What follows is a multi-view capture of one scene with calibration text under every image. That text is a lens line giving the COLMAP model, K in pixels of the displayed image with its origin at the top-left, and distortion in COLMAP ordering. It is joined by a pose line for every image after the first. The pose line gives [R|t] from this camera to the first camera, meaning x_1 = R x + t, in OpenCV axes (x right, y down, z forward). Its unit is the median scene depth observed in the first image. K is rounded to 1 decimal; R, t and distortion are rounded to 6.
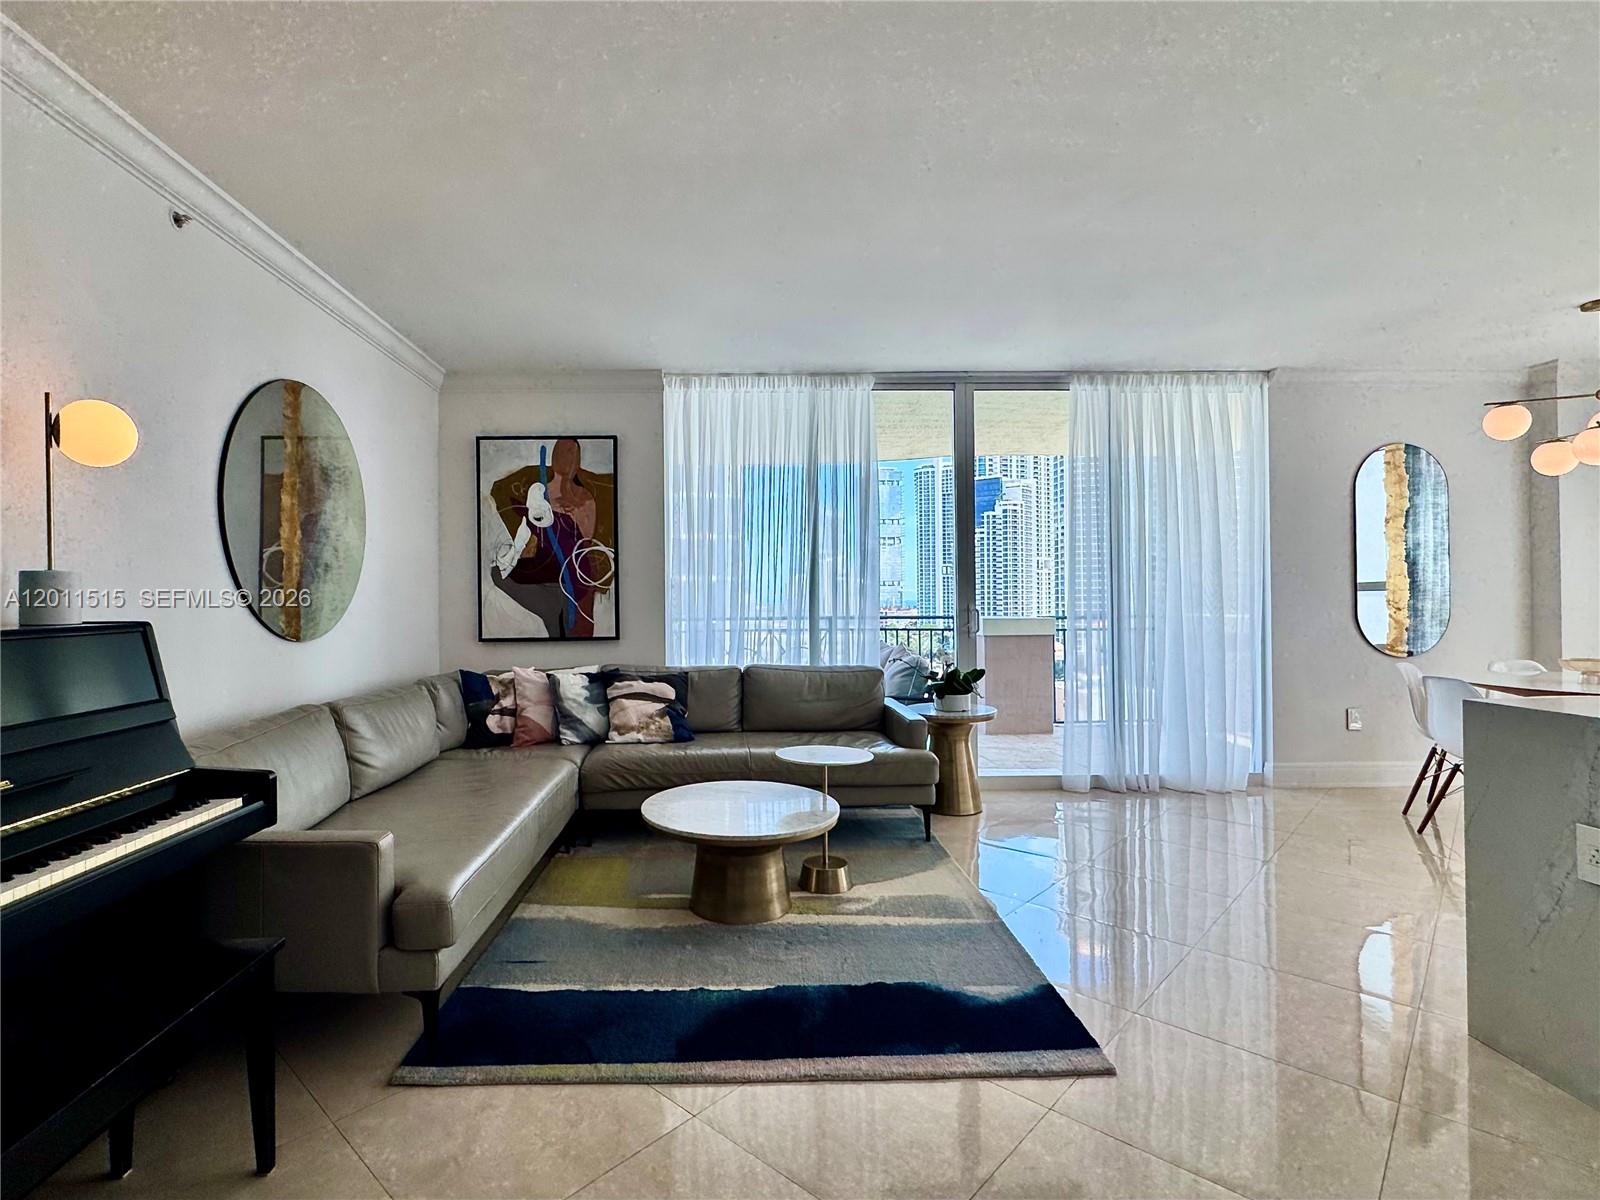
lens RADIAL K [[767.5, 0, 795.9], [0, 767.5, 592.5], [0, 0, 1]] dist [0.000236, -0.000136]
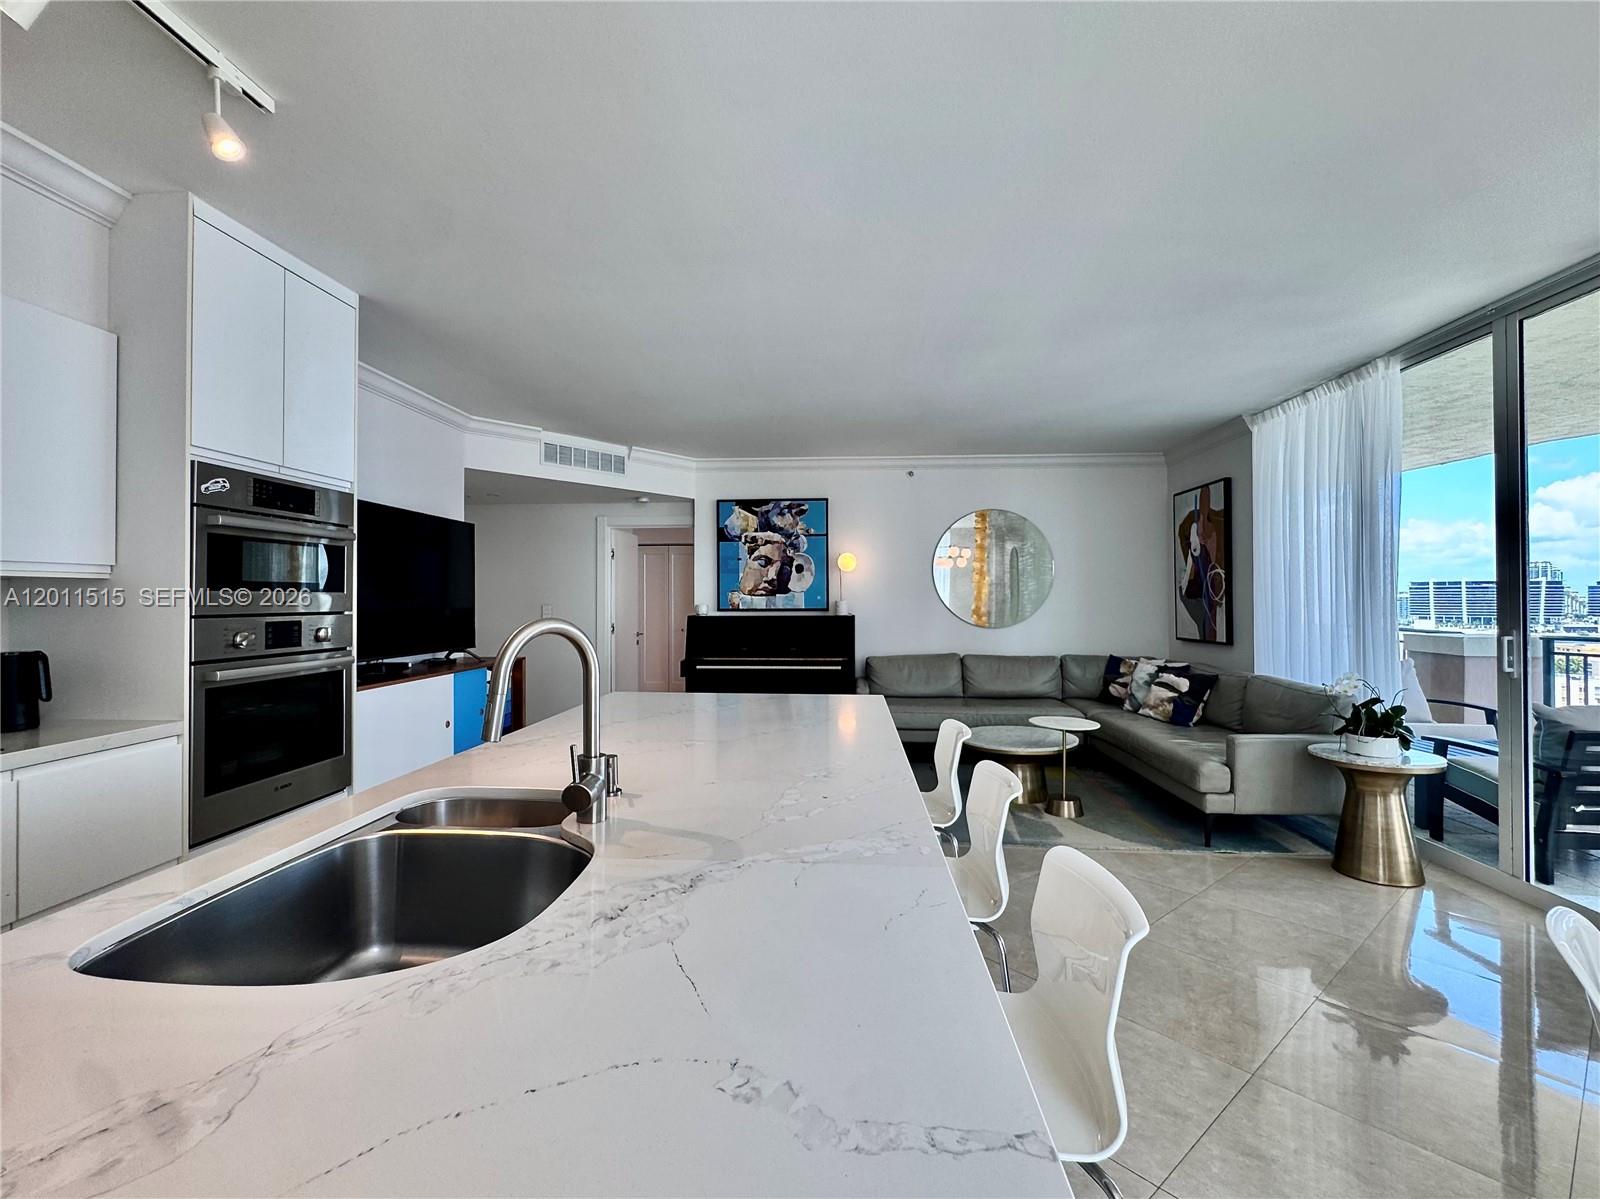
lens RADIAL K [[767.5, 0, 799.2], [0, 767.5, 596.3], [0, 0, 1]] dist [0.000236, -0.000136]
pose [[-0.100650, 0.002166, -0.994920, 1.057505], [0.004871, 0.999987, 0.001684, -0.021284], [0.994910, -0.004677, -0.100659, 0.452933]]
